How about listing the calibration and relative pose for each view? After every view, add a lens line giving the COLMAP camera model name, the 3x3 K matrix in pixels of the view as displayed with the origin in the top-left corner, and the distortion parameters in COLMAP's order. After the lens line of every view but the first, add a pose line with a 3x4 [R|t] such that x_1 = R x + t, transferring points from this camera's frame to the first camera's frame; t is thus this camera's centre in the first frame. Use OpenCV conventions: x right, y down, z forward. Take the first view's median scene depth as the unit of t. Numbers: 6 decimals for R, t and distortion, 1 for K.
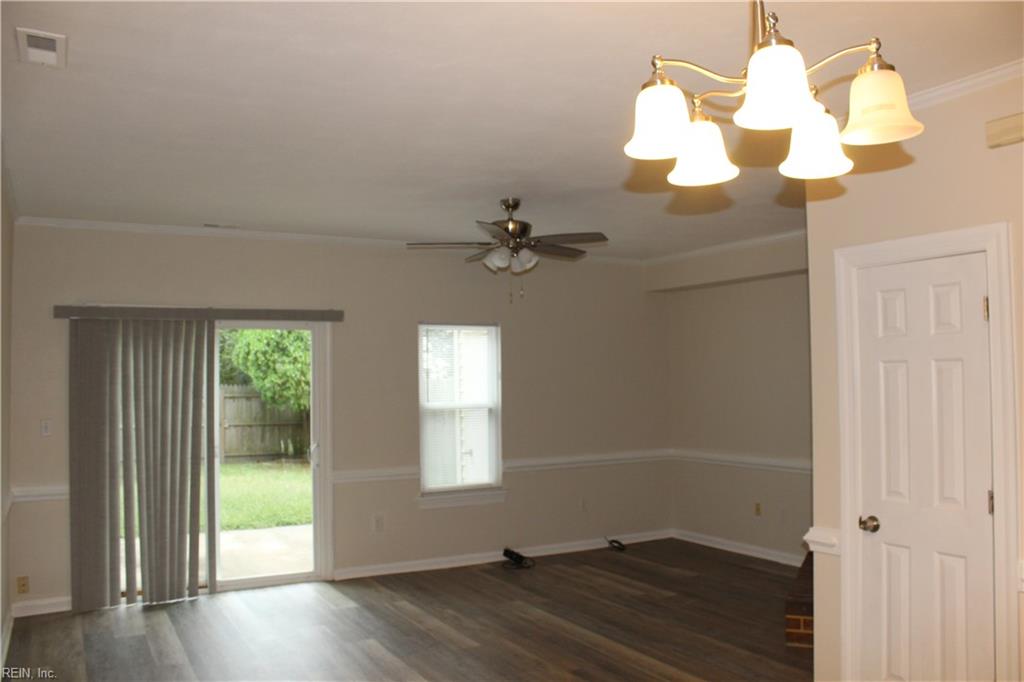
lens RADIAL K [[861.9, 0, 512.0], [0, 861.9, 341.0], [0, 0, 1]] dist [-0.161834, 0.171752]
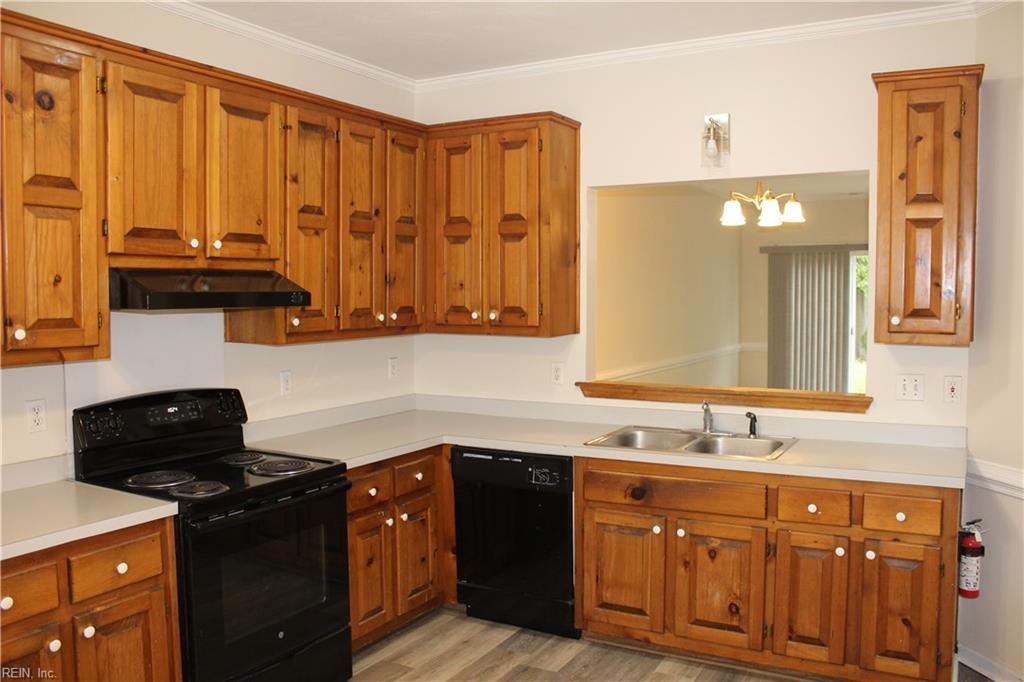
lens RADIAL K [[861.9, 0, 512.0], [0, 861.9, 341.0], [0, 0, 1]] dist [-0.161834, 0.171752]
pose [[0.511898, 0.062843, -0.856745, 0.645510], [0.039677, 0.994527, 0.096656, -0.028421], [0.858130, -0.083471, 0.506602, -0.391176]]
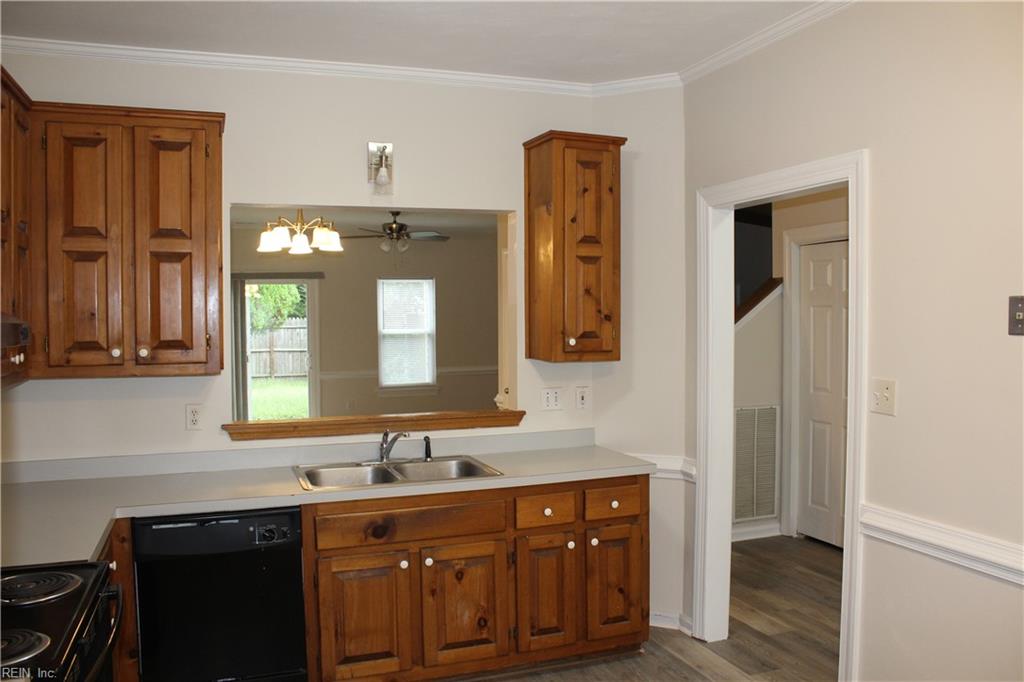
lens RADIAL K [[861.9, 0, 512.0], [0, 861.9, 341.0], [0, 0, 1]] dist [-0.161834, 0.171752]
pose [[0.987175, 0.007758, -0.159455, 0.405666], [0.004872, 0.996889, 0.078663, -0.031051], [0.159570, -0.078431, 0.984066, -0.530226]]
